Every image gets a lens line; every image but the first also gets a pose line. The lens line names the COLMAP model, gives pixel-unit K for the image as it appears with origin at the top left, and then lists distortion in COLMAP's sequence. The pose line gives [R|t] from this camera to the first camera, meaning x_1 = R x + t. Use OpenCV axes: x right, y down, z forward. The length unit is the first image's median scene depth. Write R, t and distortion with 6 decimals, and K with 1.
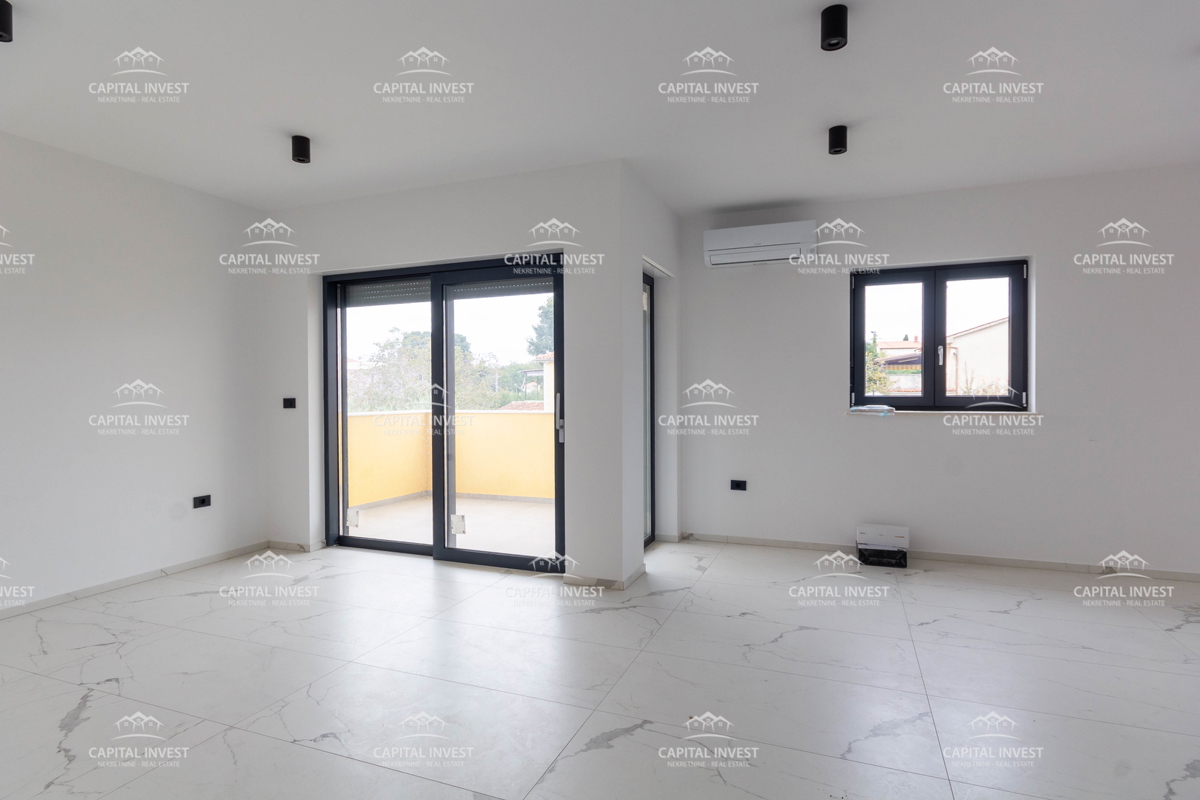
lens RADIAL K [[602.9, 0, 600.0], [0, 602.9, 400.0], [0, 0, 1]] dist [0.000315, 0.000073]
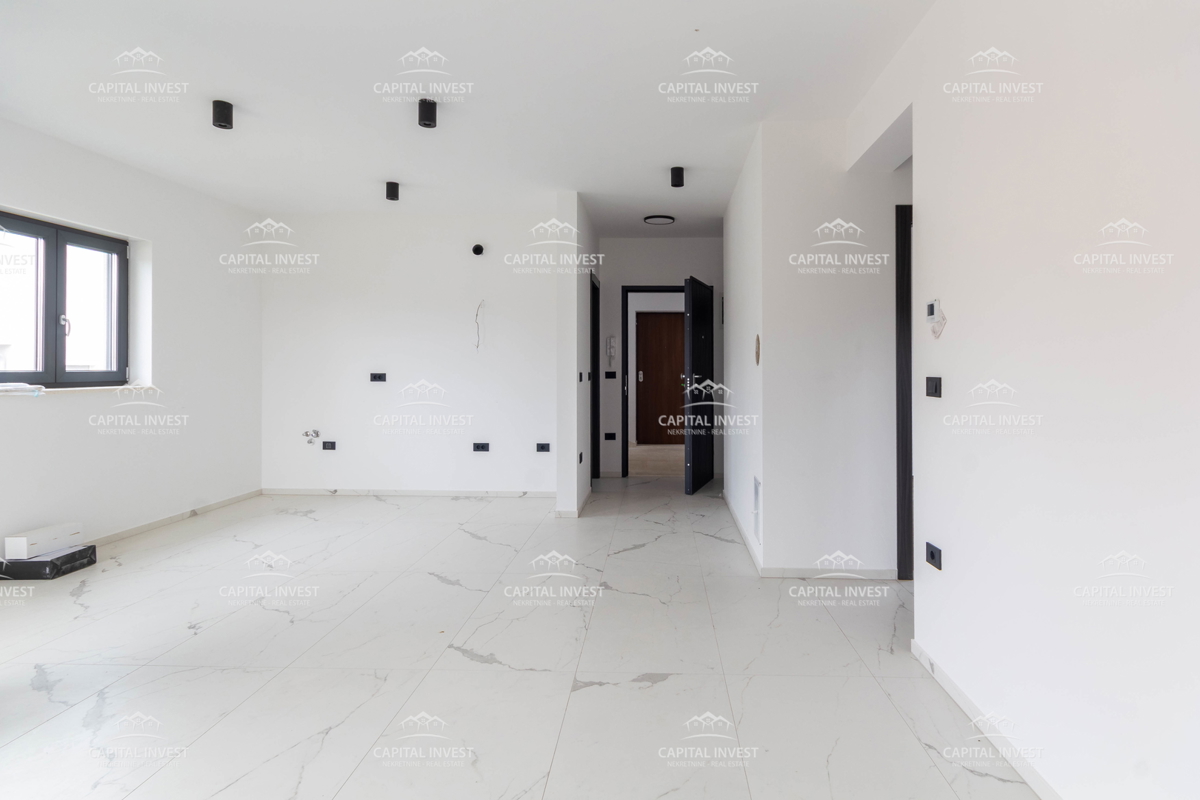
lens RADIAL K [[631.9, 0, 602.4], [0, 631.9, 361.3], [0, 0, 1]] dist [0.000527, 0.000068]
pose [[-0.274658, 0.012221, 0.961464, -0.575244], [0.012583, 0.999879, -0.009115, -0.003064], [-0.961460, 0.009594, -0.274779, 0.505393]]
